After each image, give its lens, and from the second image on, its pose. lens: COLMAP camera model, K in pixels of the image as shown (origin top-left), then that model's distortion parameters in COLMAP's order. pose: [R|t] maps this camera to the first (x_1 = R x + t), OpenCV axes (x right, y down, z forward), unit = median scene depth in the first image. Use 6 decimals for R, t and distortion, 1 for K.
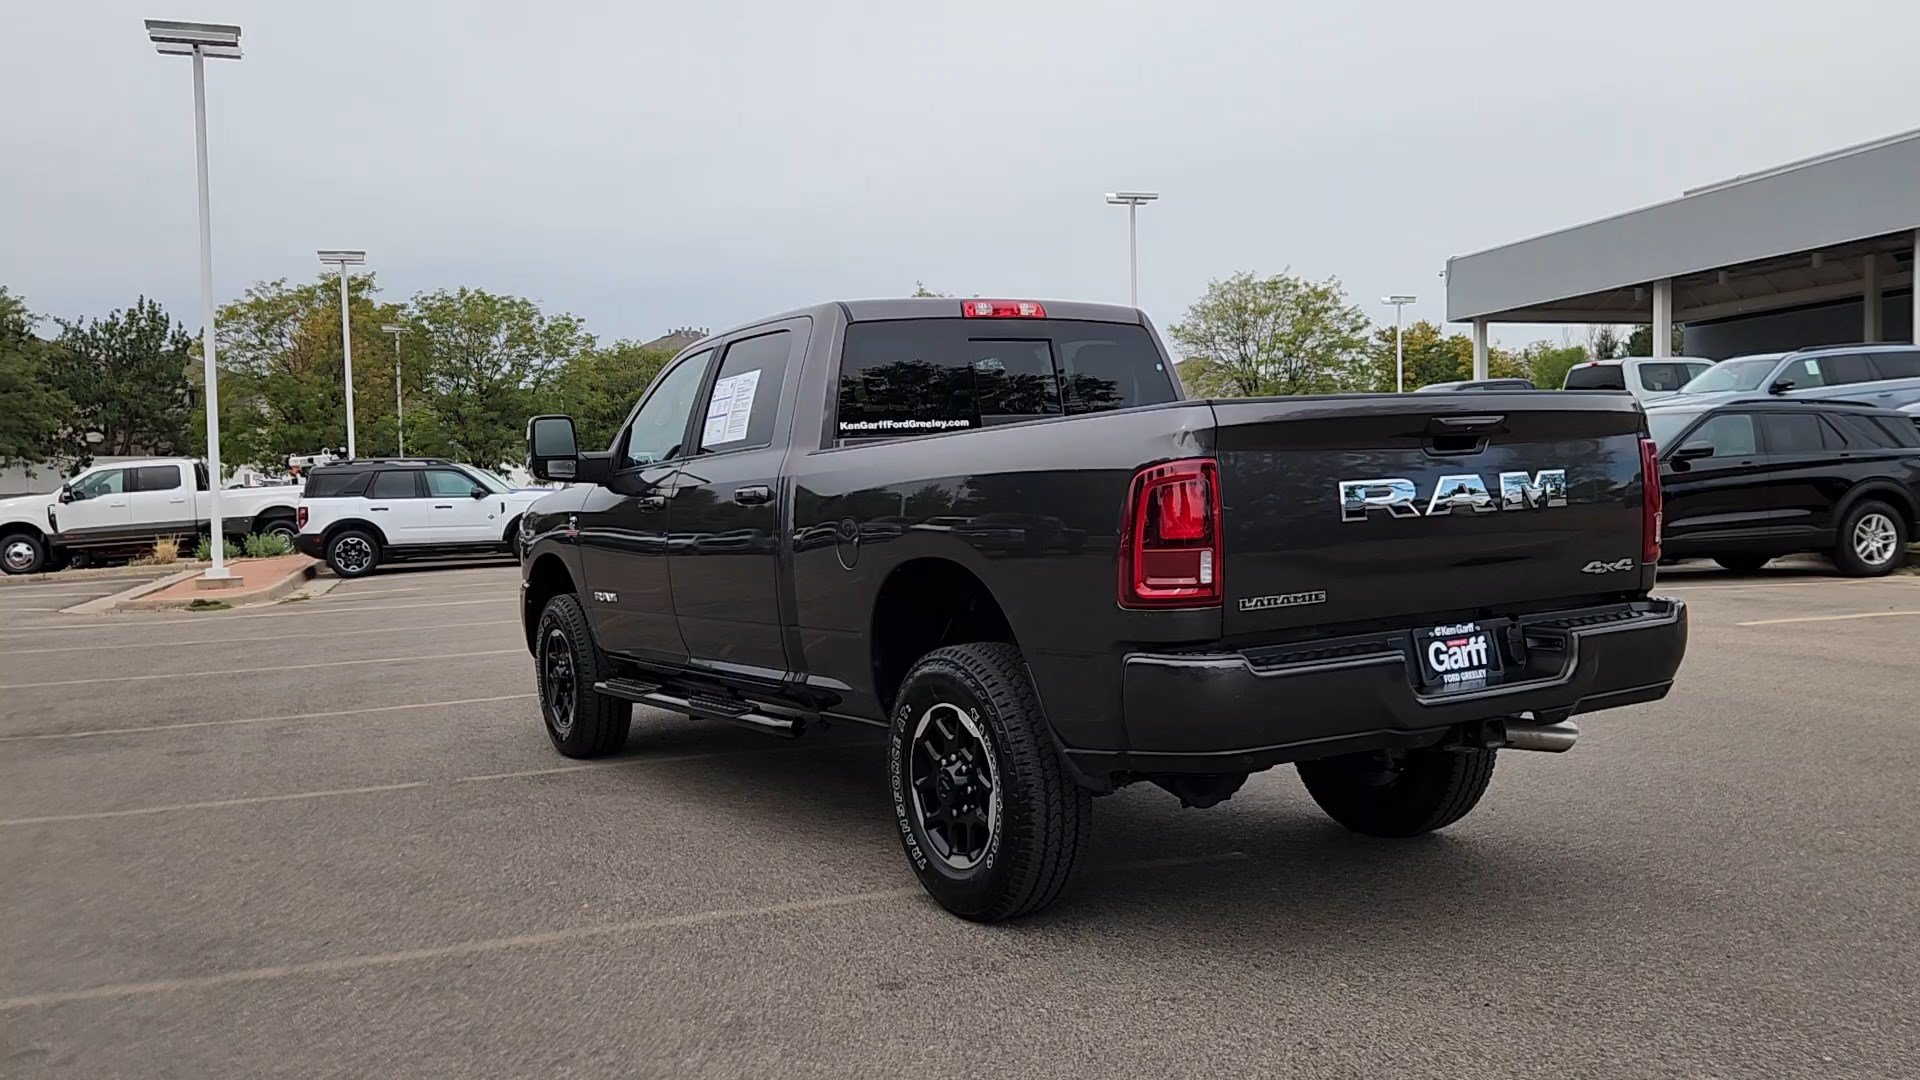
lens RADIAL K [[1625.4, 0, 957.4], [0, 1625.4, 544.2], [0, 0, 1]] dist [0.035710, -0.025529]
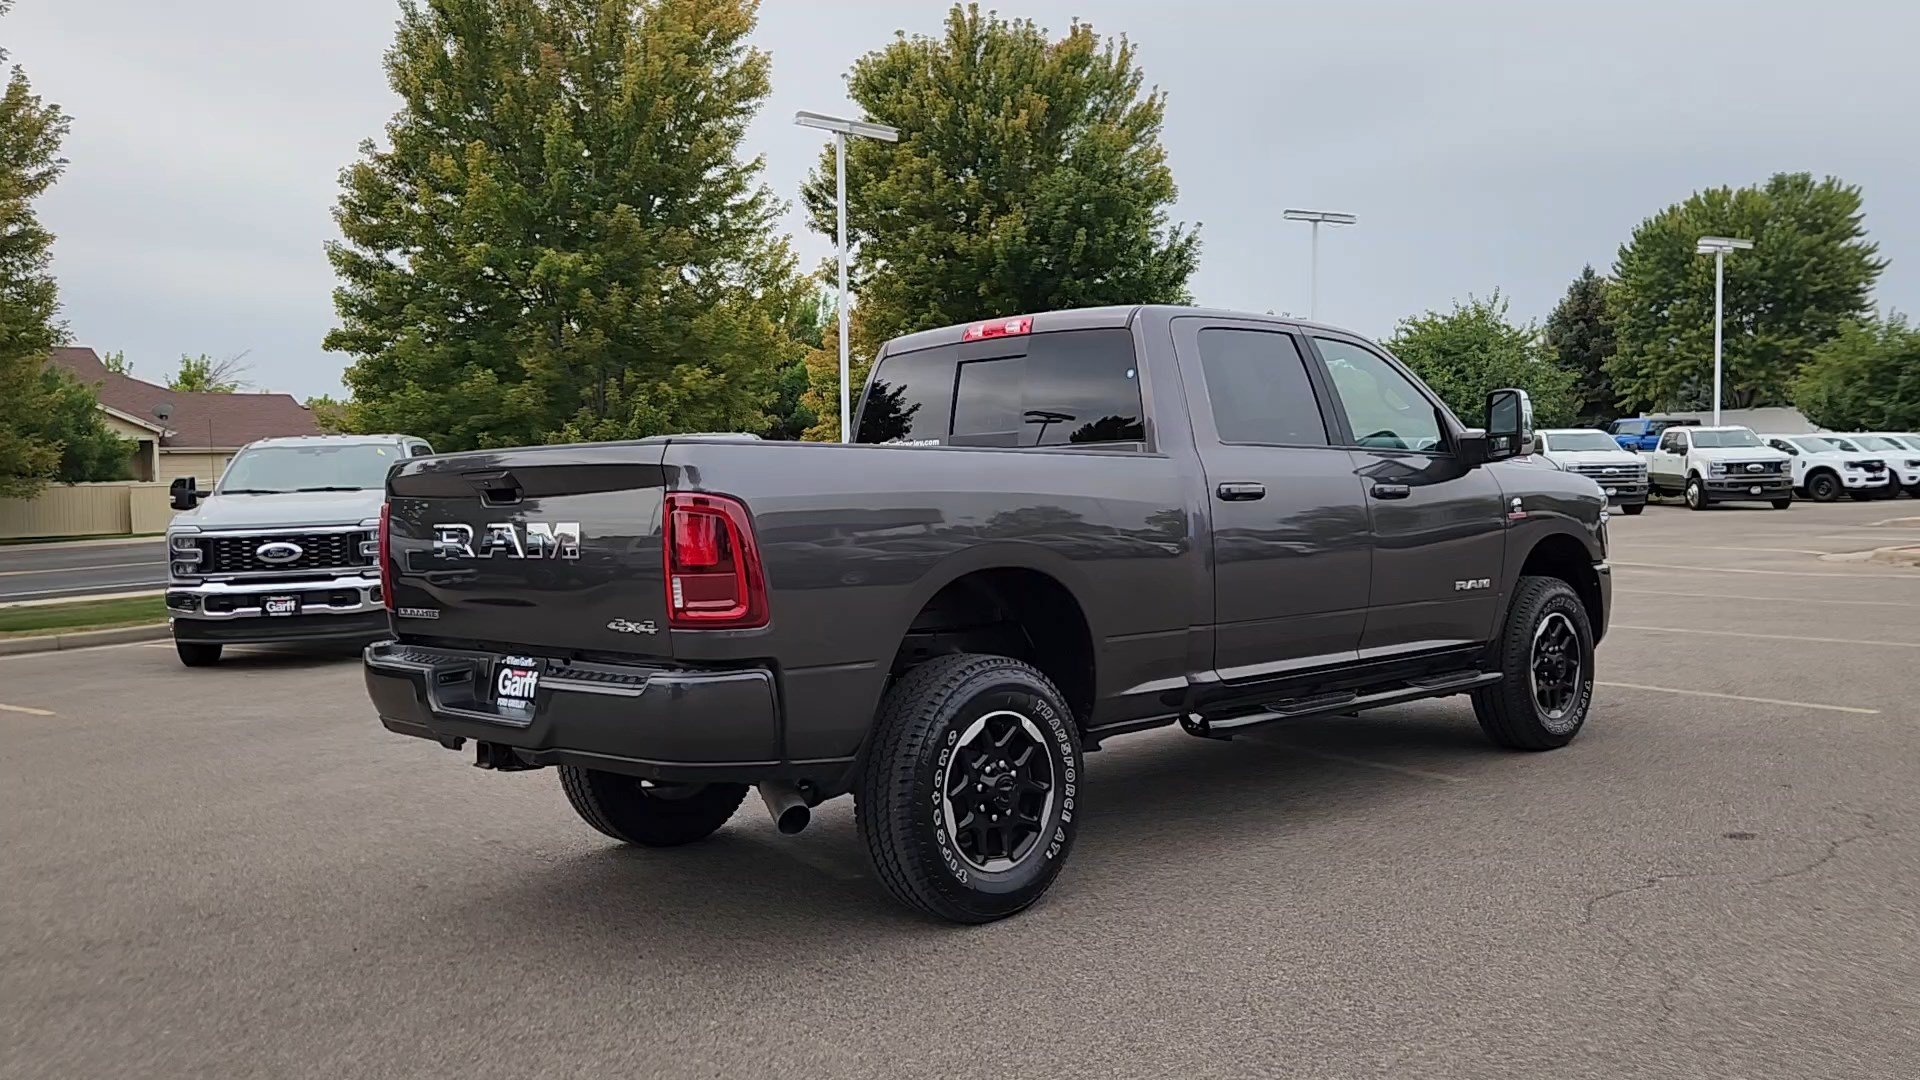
lens RADIAL K [[1625.4, 0, 945.2], [0, 1625.4, 549.4], [0, 0, 1]] dist [0.035710, -0.025529]
pose [[0.229235, 0.072351, -0.970678, 1.087957], [-0.019793, 0.997374, 0.069666, -0.080744], [0.973170, 0.003243, 0.230065, 0.771095]]
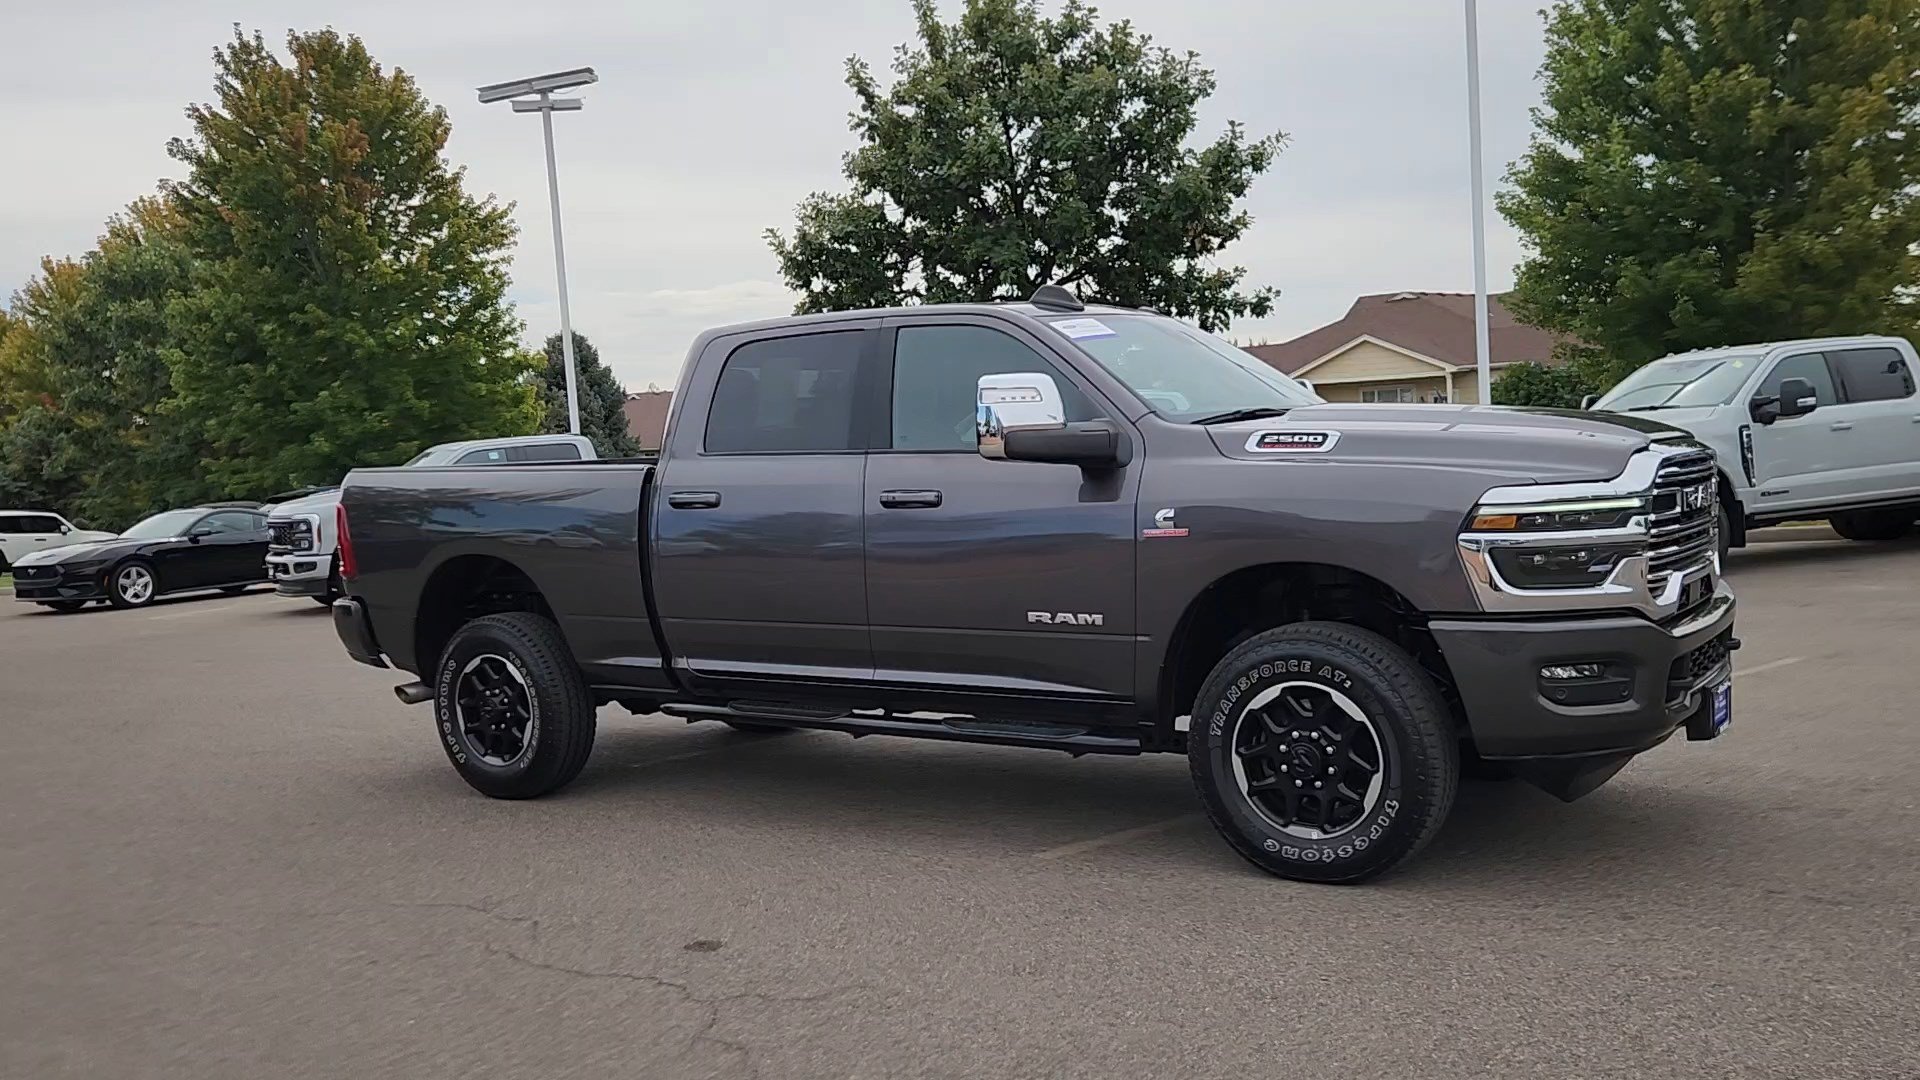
lens RADIAL K [[1625.4, 0, 945.8], [0, 1625.4, 546.0], [0, 0, 1]] dist [0.035710, -0.025529]
pose [[-0.904185, 0.112969, -0.411931, 0.457926], [0.072023, 0.990906, 0.113660, -0.131151], [0.421025, 0.073101, -0.904099, 2.231763]]
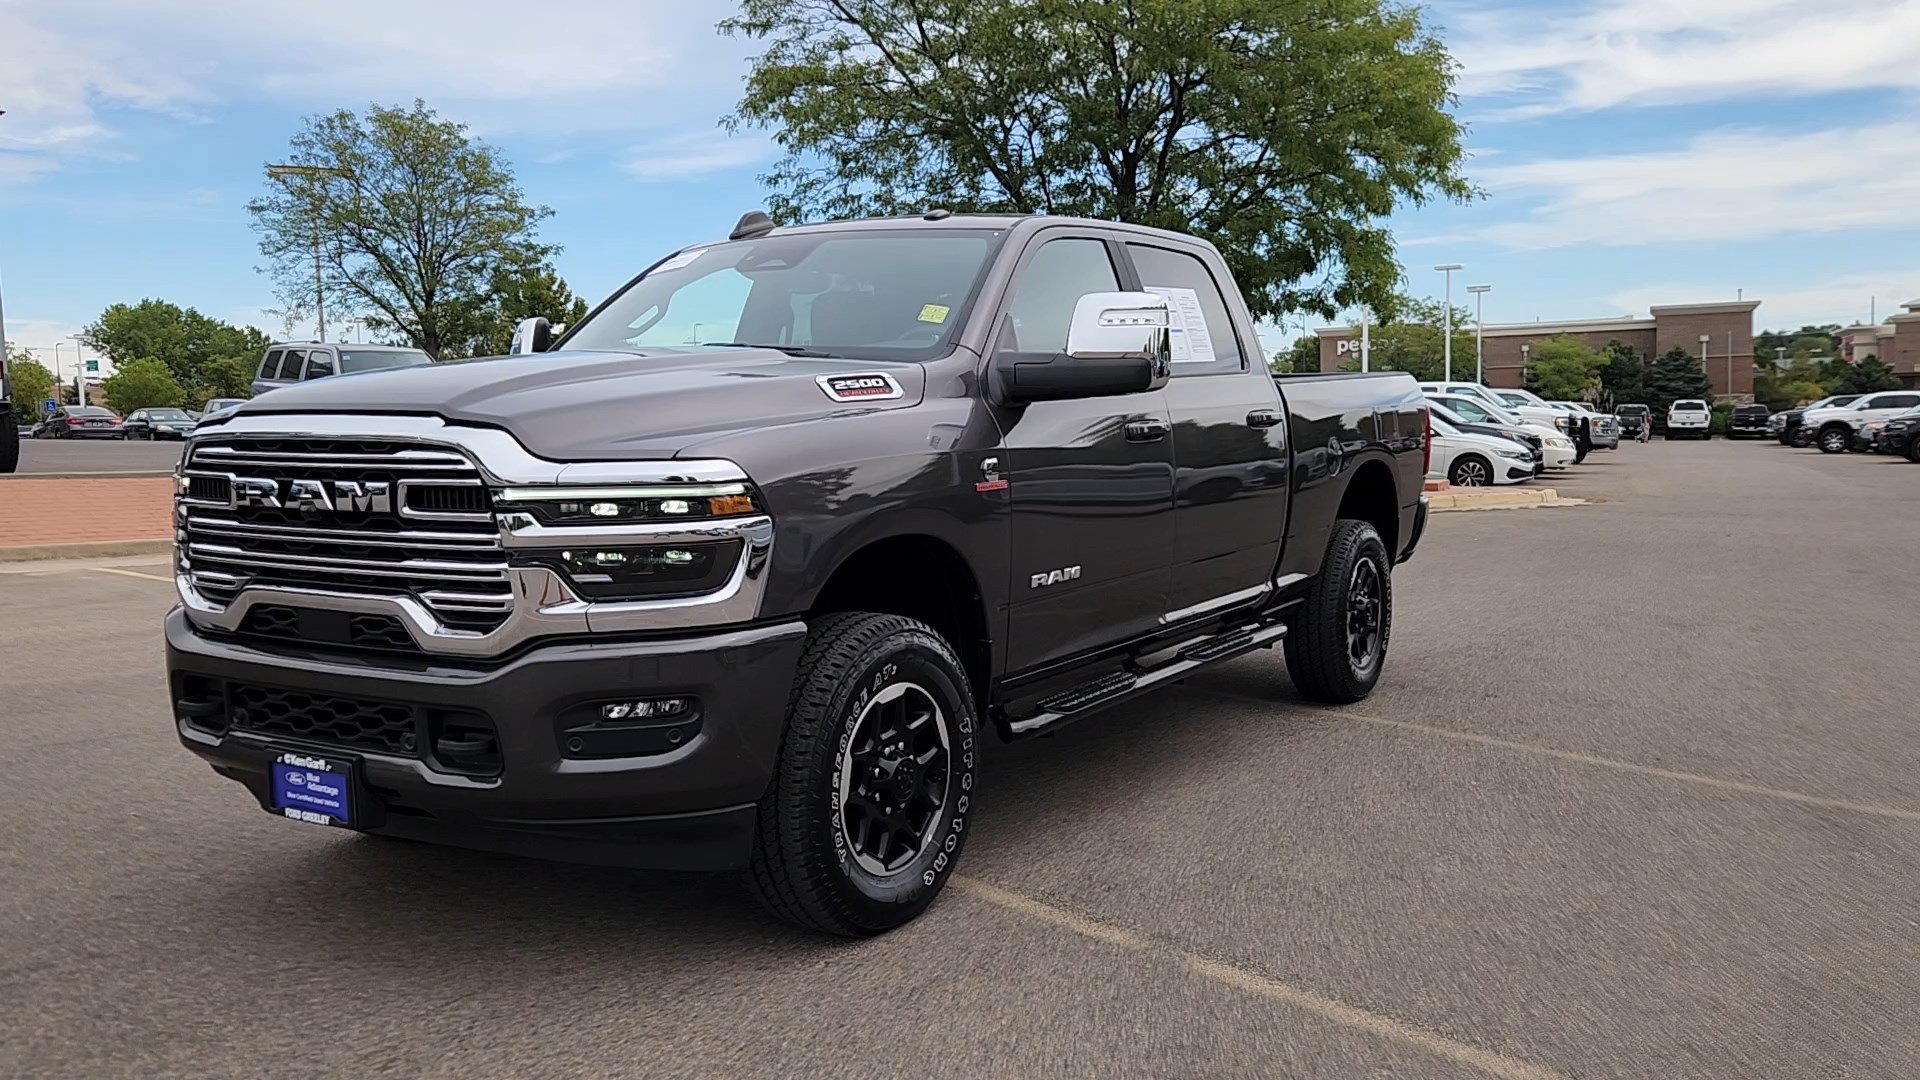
lens RADIAL K [[1628.5, 0, 940.6], [0, 1628.5, 535.9], [0, 0, 1]] dist [0.016425, 0.009957]
pose [[-0.444121, -0.028857, 0.895502, -0.971746], [0.064931, 0.995817, 0.064292, -0.036014], [-0.893611, 0.086699, -0.440389, 1.658390]]
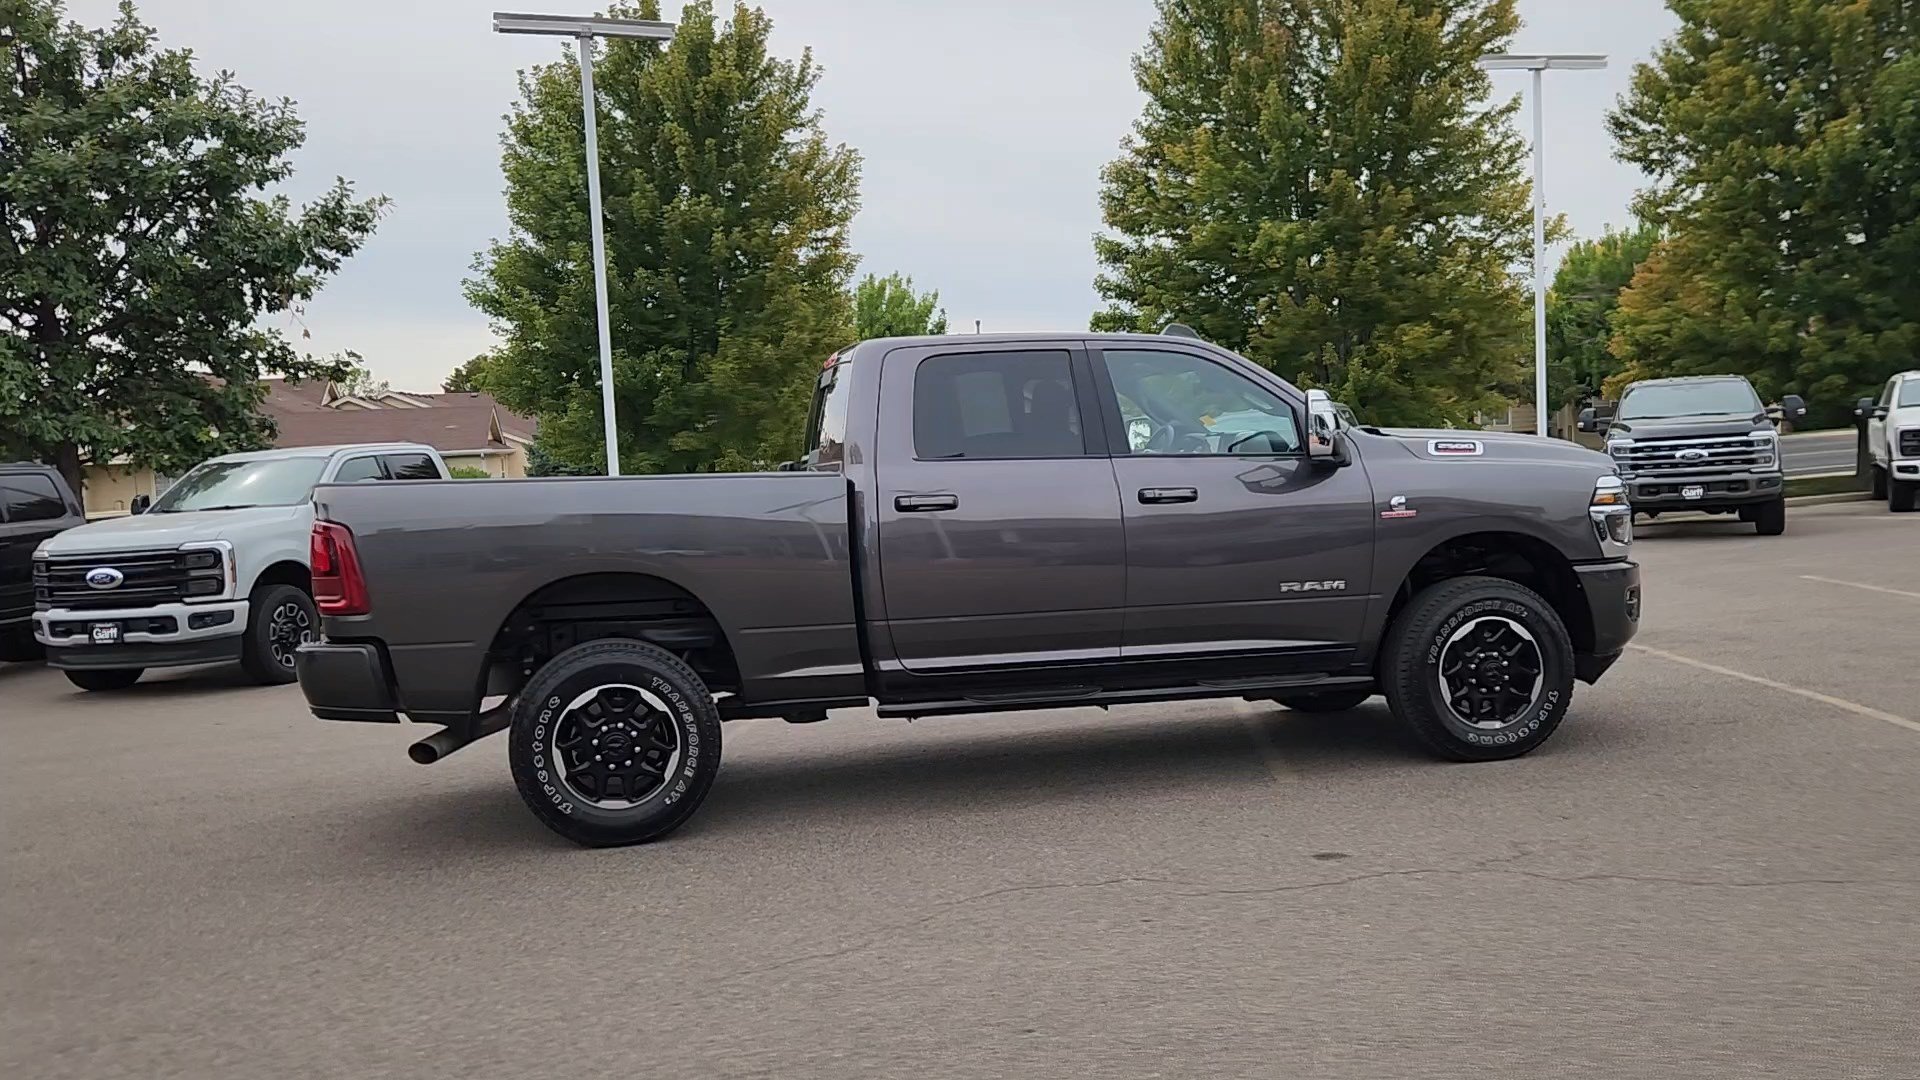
lens RADIAL K [[1625.4, 0, 944.1], [0, 1625.4, 549.4], [0, 0, 1]] dist [0.035710, -0.025529]
pose [[-0.340337, 0.101425, -0.934818, 1.207389], [0.025433, 0.994795, 0.098673, -0.129024], [0.939960, 0.009807, -0.341145, 1.573522]]
